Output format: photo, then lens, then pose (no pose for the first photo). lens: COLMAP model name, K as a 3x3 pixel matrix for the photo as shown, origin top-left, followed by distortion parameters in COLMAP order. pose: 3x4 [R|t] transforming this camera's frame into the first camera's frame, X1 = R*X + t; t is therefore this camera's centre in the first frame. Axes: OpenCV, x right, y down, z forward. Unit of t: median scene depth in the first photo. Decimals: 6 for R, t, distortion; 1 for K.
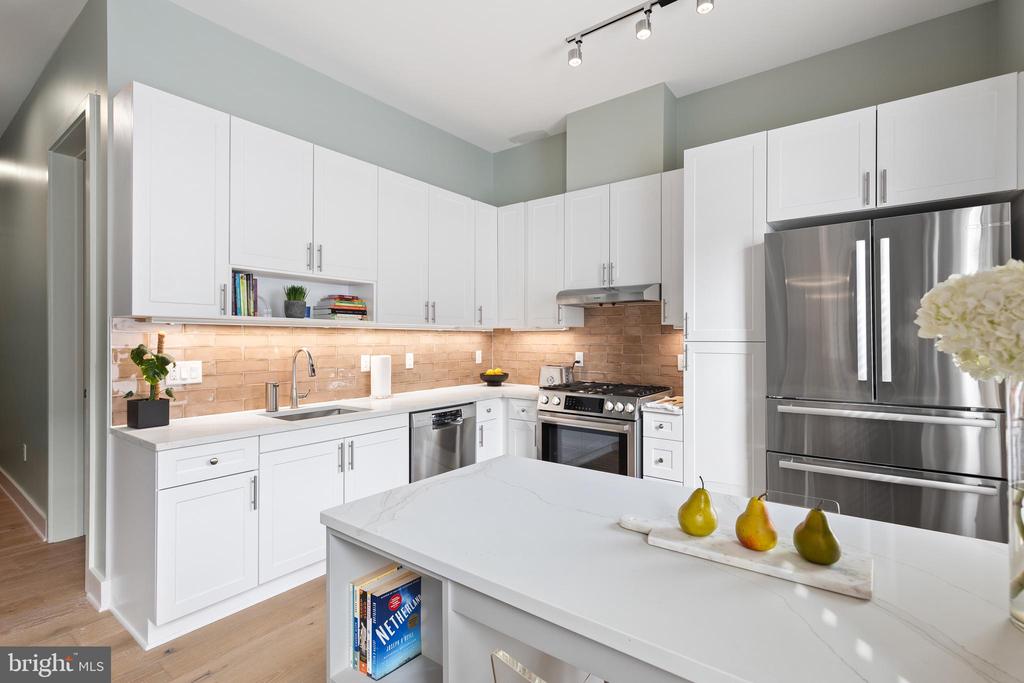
lens RADIAL K [[477.9, 0, 515.3], [0, 477.9, 339.2], [0, 0, 1]] dist [0.010947, 0.000091]
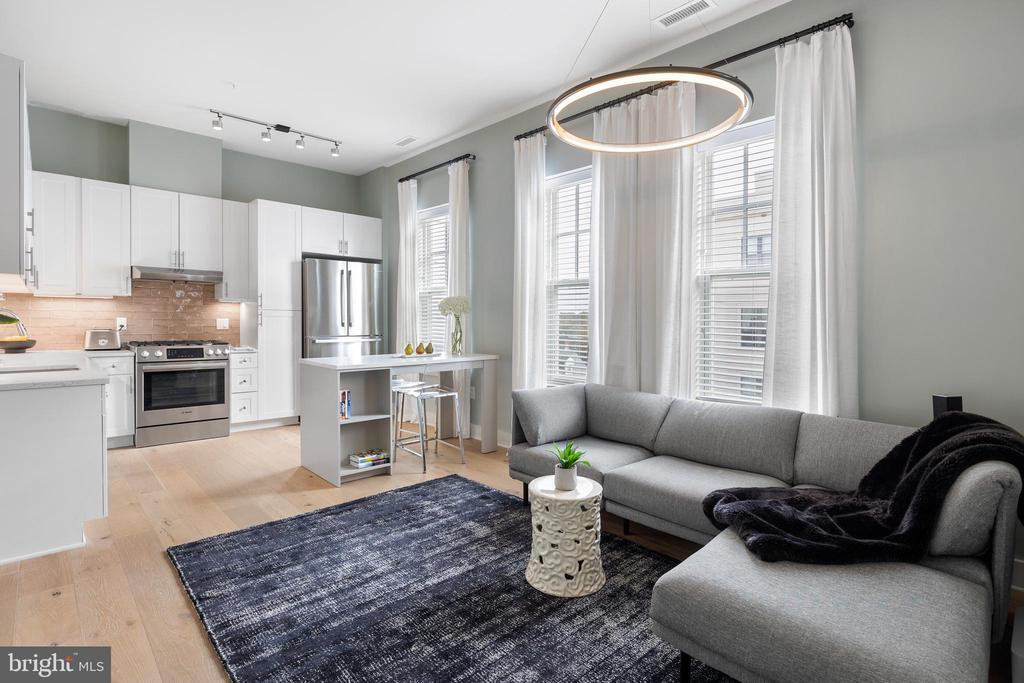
lens RADIAL K [[498.8, 0, 514.5], [0, 498.8, 332.3], [0, 0, 1]] dist [0.000198, -0.000366]
pose [[0.160965, -0.024701, 0.986651, -1.151615], [-0.008883, 0.999610, 0.026474, 0.027220], [-0.986920, -0.013026, 0.160683, -0.186402]]
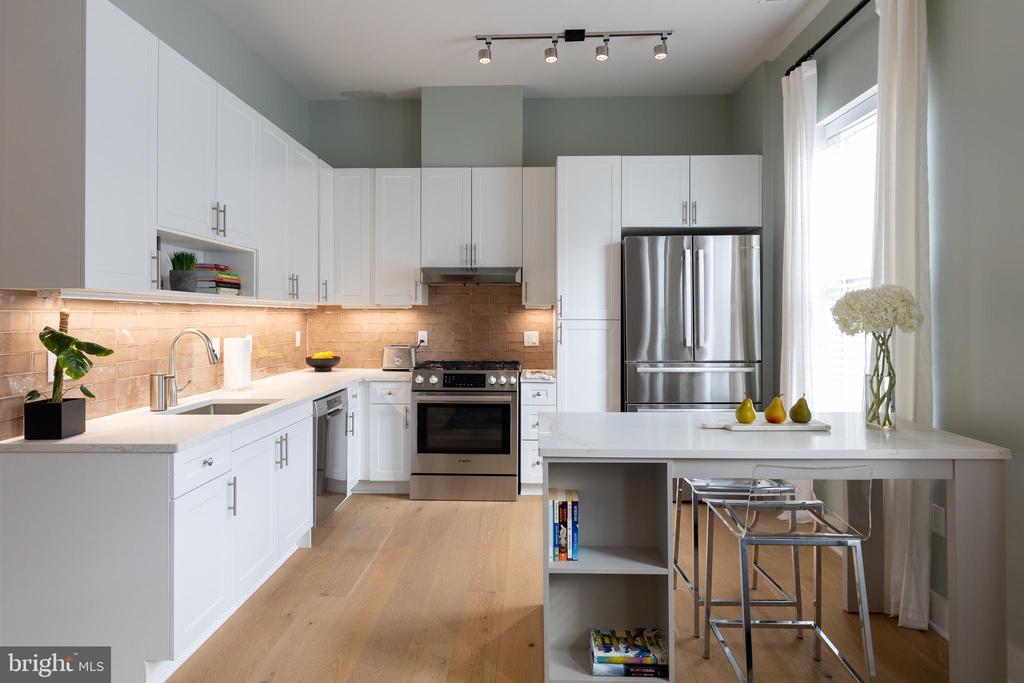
lens RADIAL K [[599.8, 0, 511.5], [0, 599.8, 320.4], [0, 0, 1]] dist [0.001923, 0.000405]
pose [[0.816027, -0.004216, 0.577999, -0.527004], [0.000648, 0.999979, 0.006380, -0.002717], [-0.578014, -0.004832, 0.816012, -0.117504]]
